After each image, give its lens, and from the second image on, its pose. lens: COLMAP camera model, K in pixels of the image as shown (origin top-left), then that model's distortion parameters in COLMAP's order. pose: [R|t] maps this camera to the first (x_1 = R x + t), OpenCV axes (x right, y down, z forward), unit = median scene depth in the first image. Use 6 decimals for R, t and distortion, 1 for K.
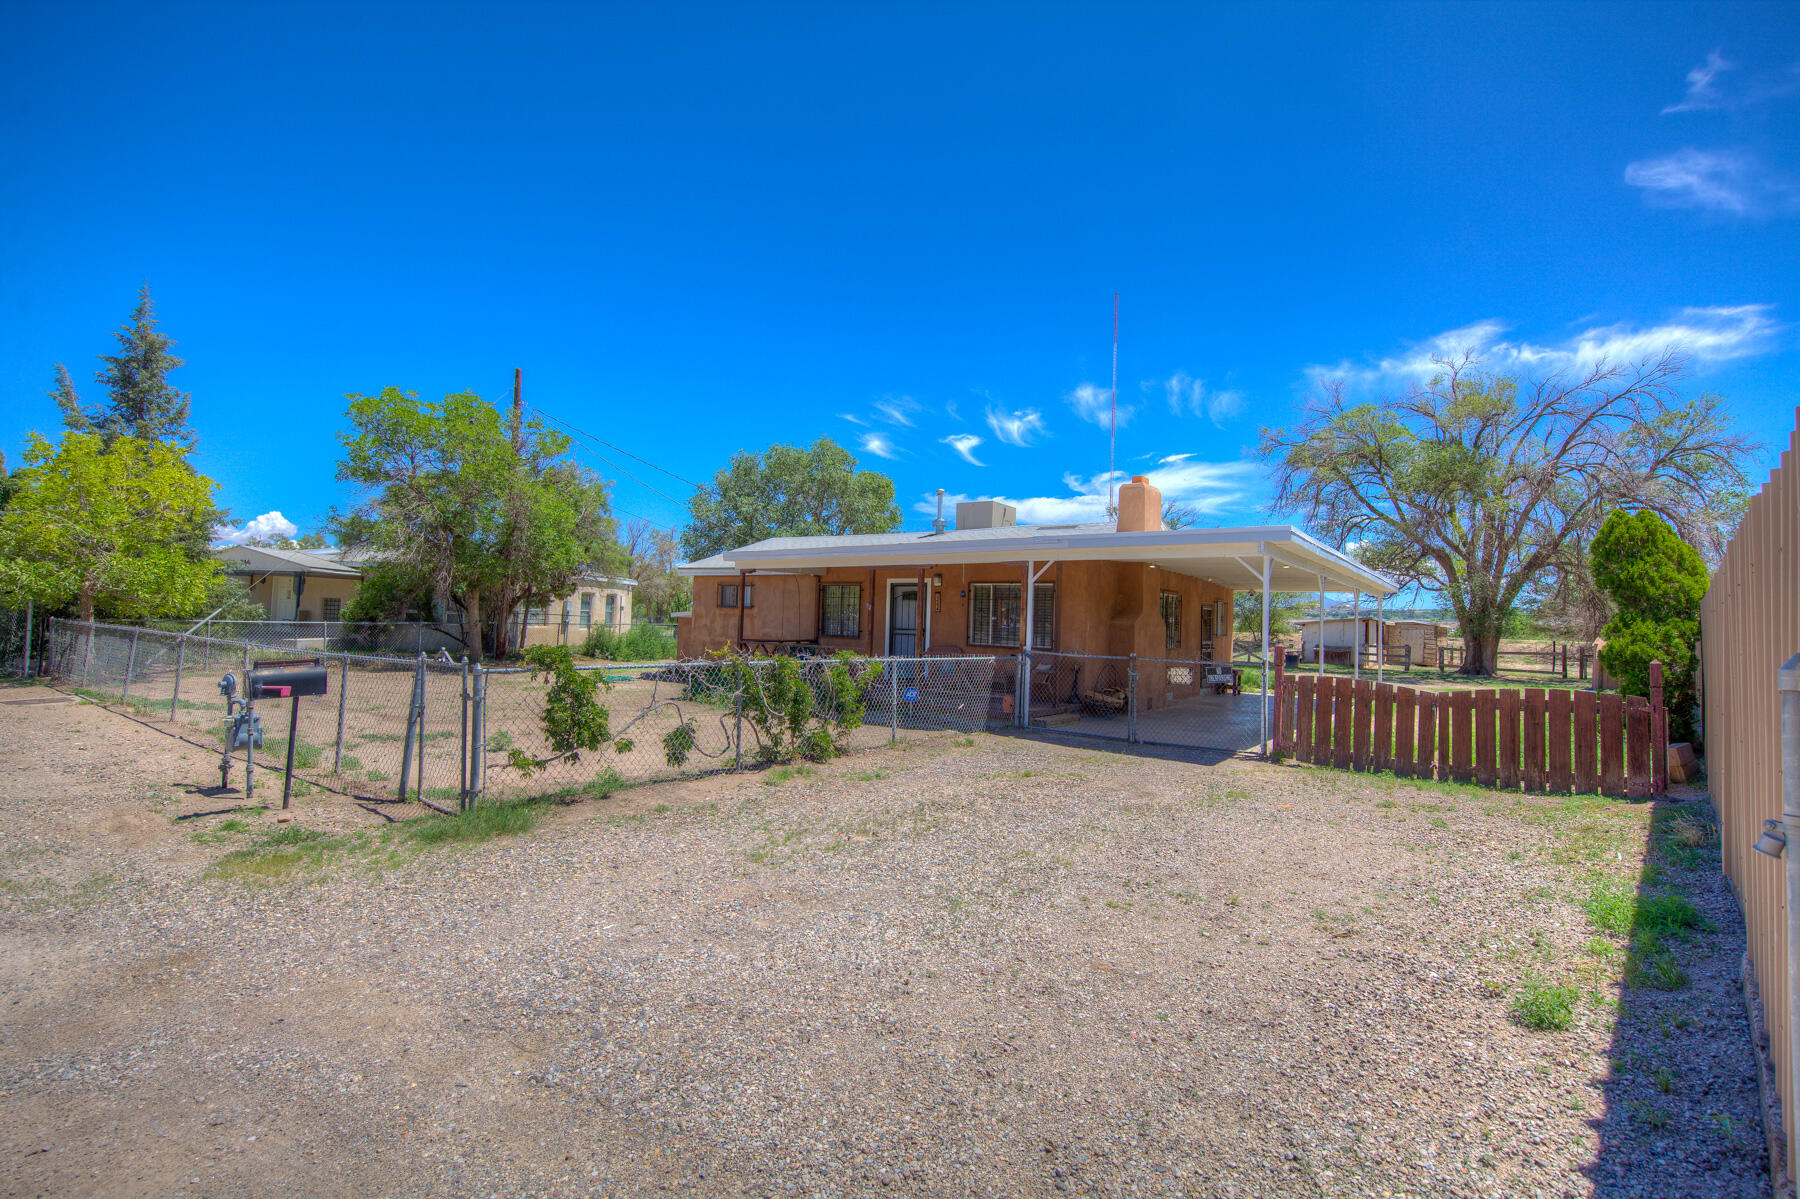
lens RADIAL K [[839.9, 0, 883.6], [0, 839.9, 593.5], [0, 0, 1]] dist [0.009745, -0.005114]
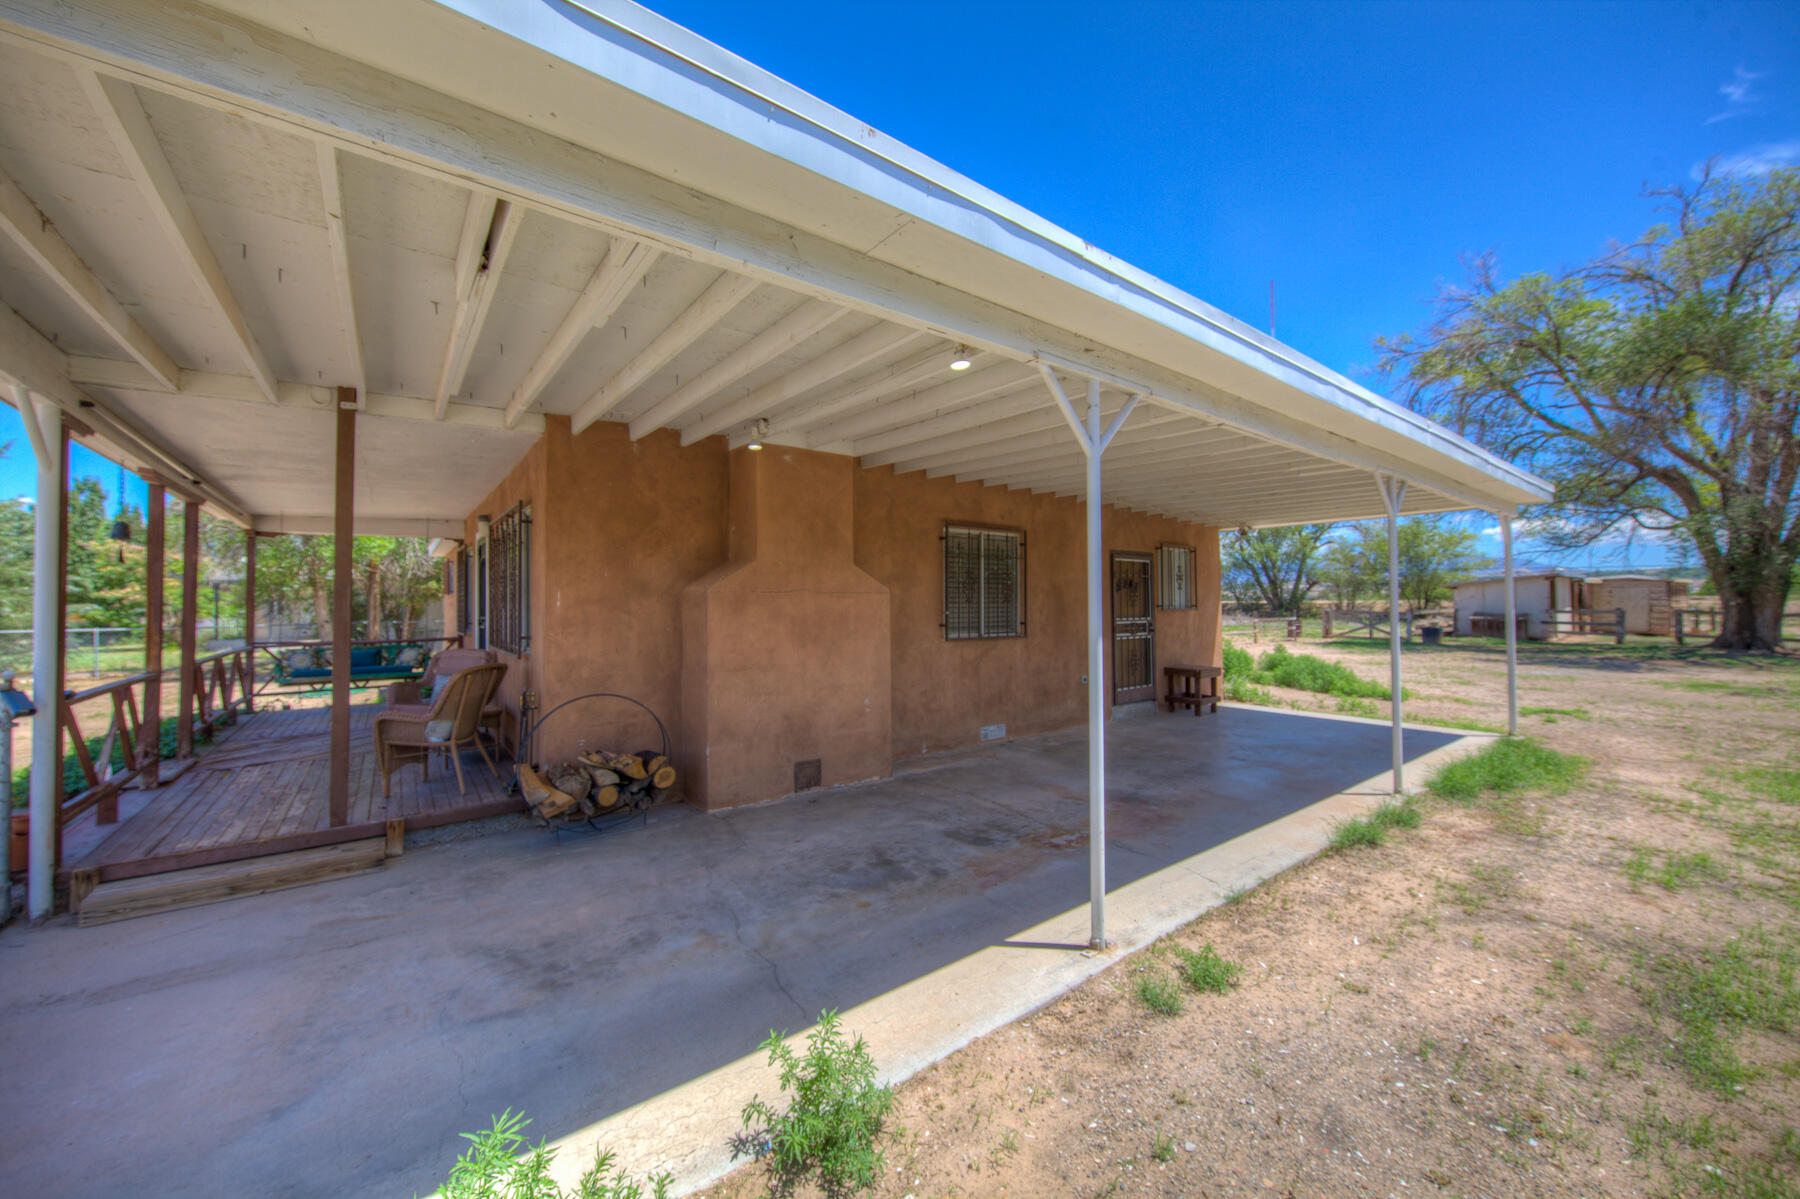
lens RADIAL K [[685.3, 0, 897.0], [0, 685.3, 597.0], [0, 0, 1]] dist [0.002329, -0.000376]
pose [[0.963321, -0.042769, -0.264920, 0.193911], [0.047389, 0.998815, 0.011068, 0.016375], [0.264133, -0.023217, 0.964207, 0.286281]]
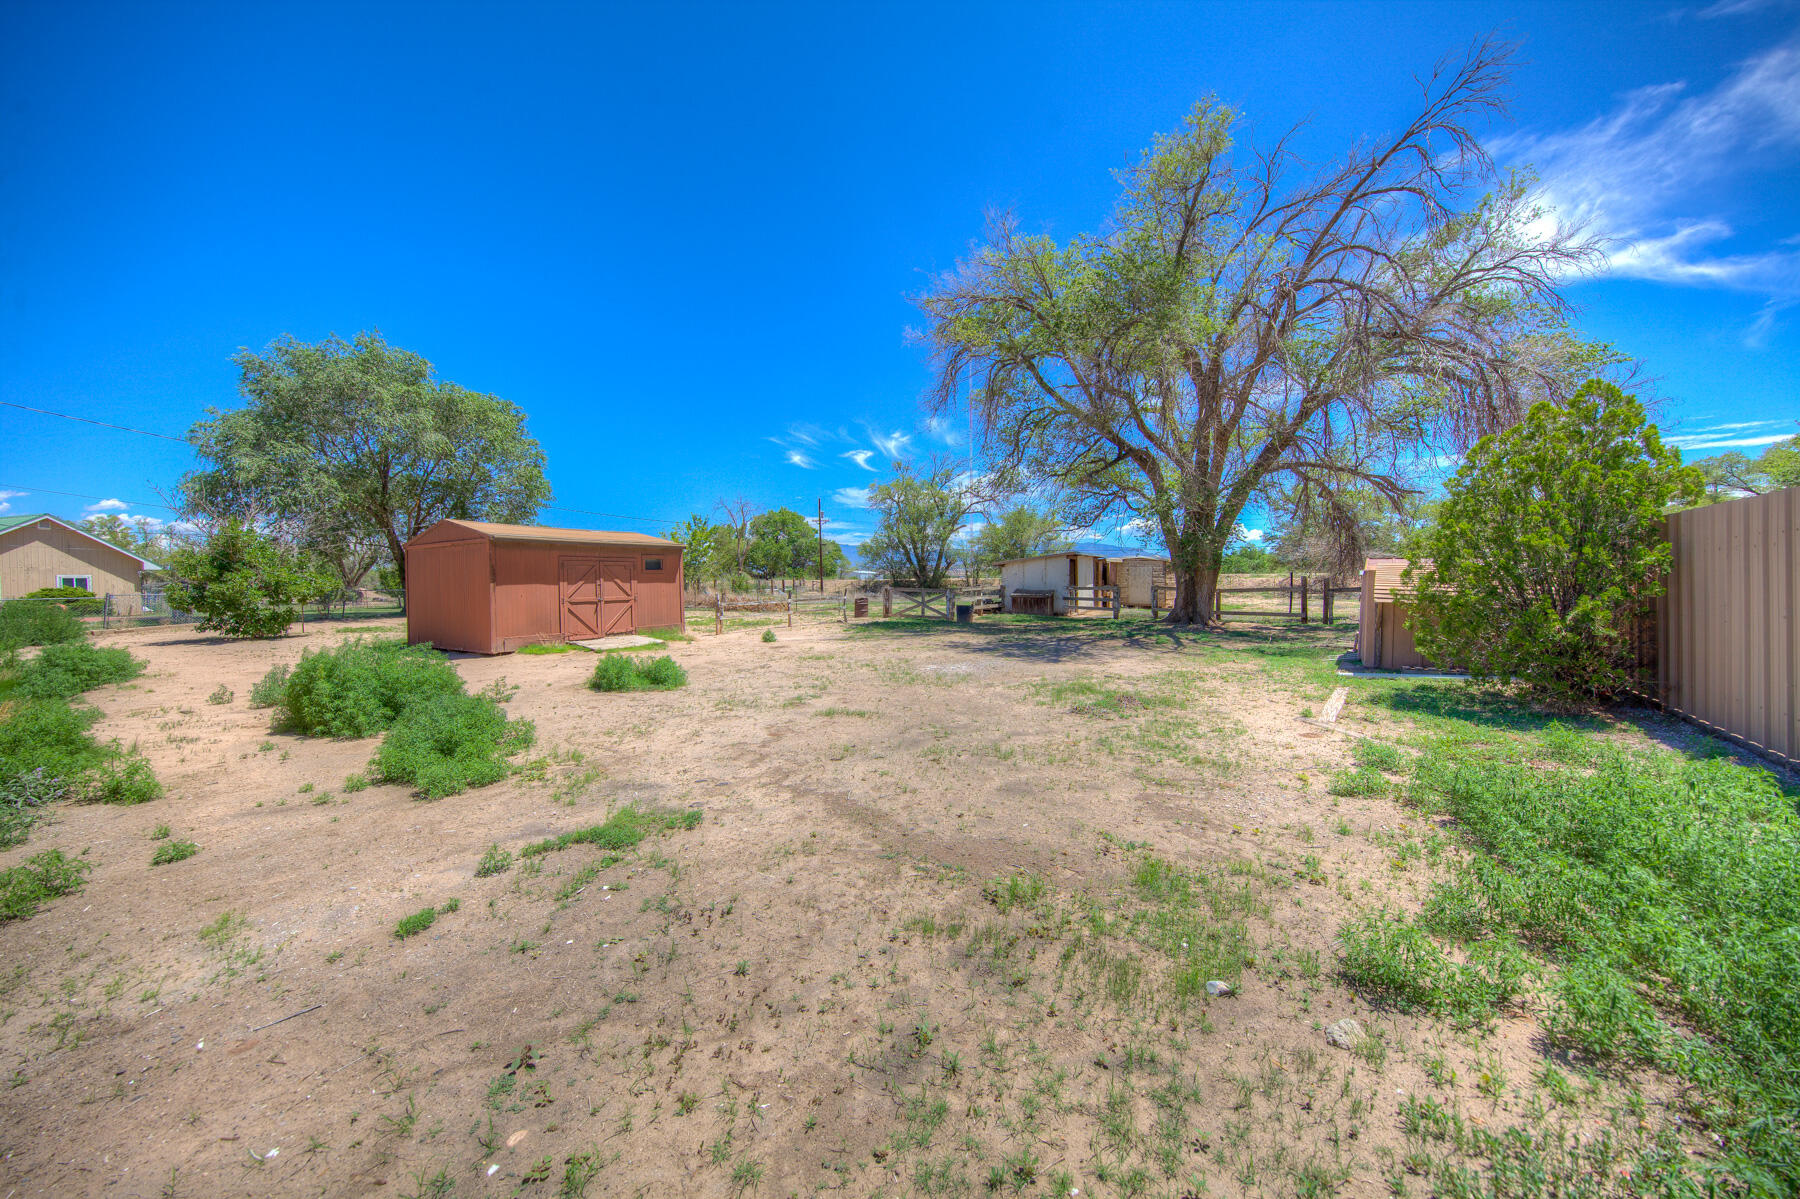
lens RADIAL K [[595.2, 0, 912.0], [0, 595.2, 591.3], [0, 0, 1]] dist [-0.003756, -0.002375]
pose [[0.994110, -0.044051, 0.099016, 0.411345], [0.039066, 0.997897, 0.051729, 0.033767], [-0.101086, -0.047557, 0.993740, 0.513651]]
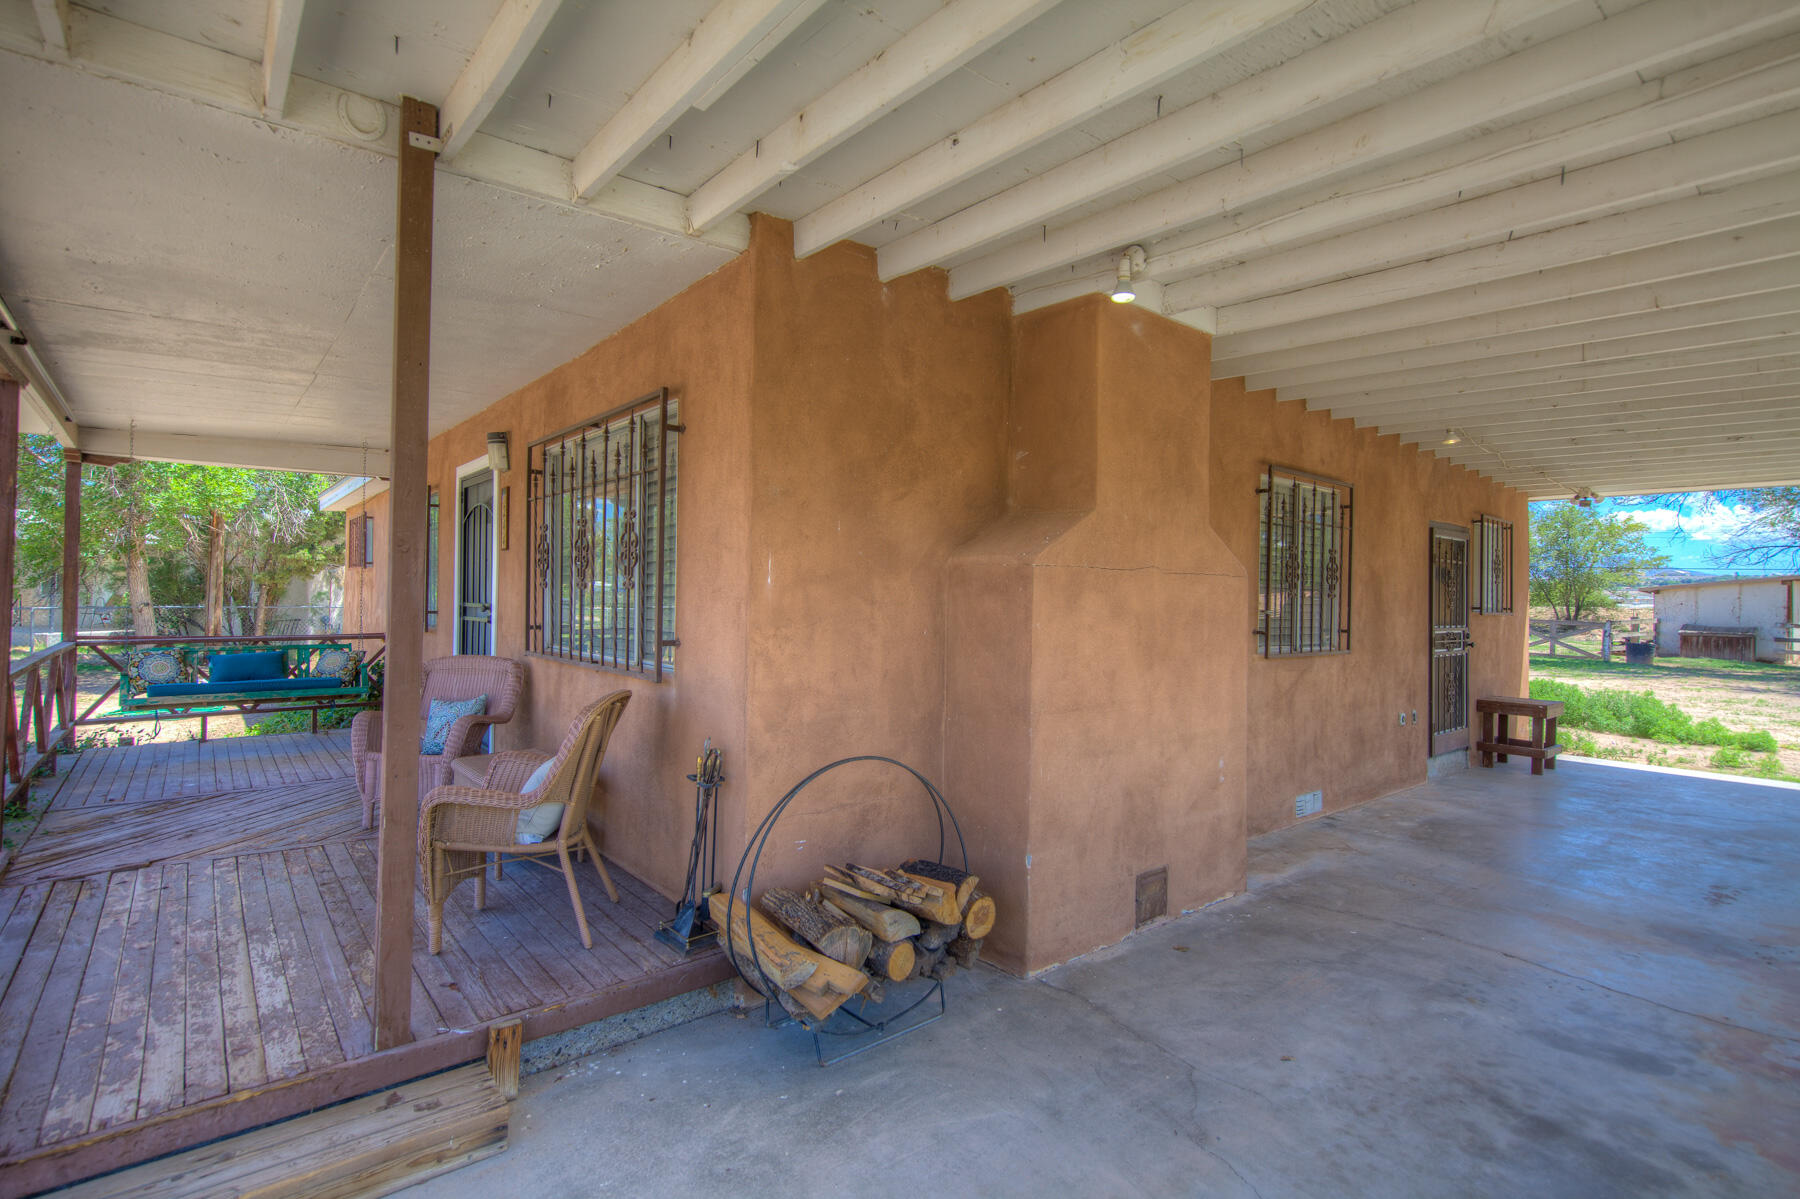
lens RADIAL K [[870.2, 0, 892.2], [0, 870.2, 599.7], [0, 0, 1]] dist [0.010945, -0.001621]
pose [[0.973900, -0.017841, -0.226277, 0.127953], [0.024256, 0.999378, 0.025603, 0.015995], [0.225679, -0.030423, 0.973726, 0.313928]]
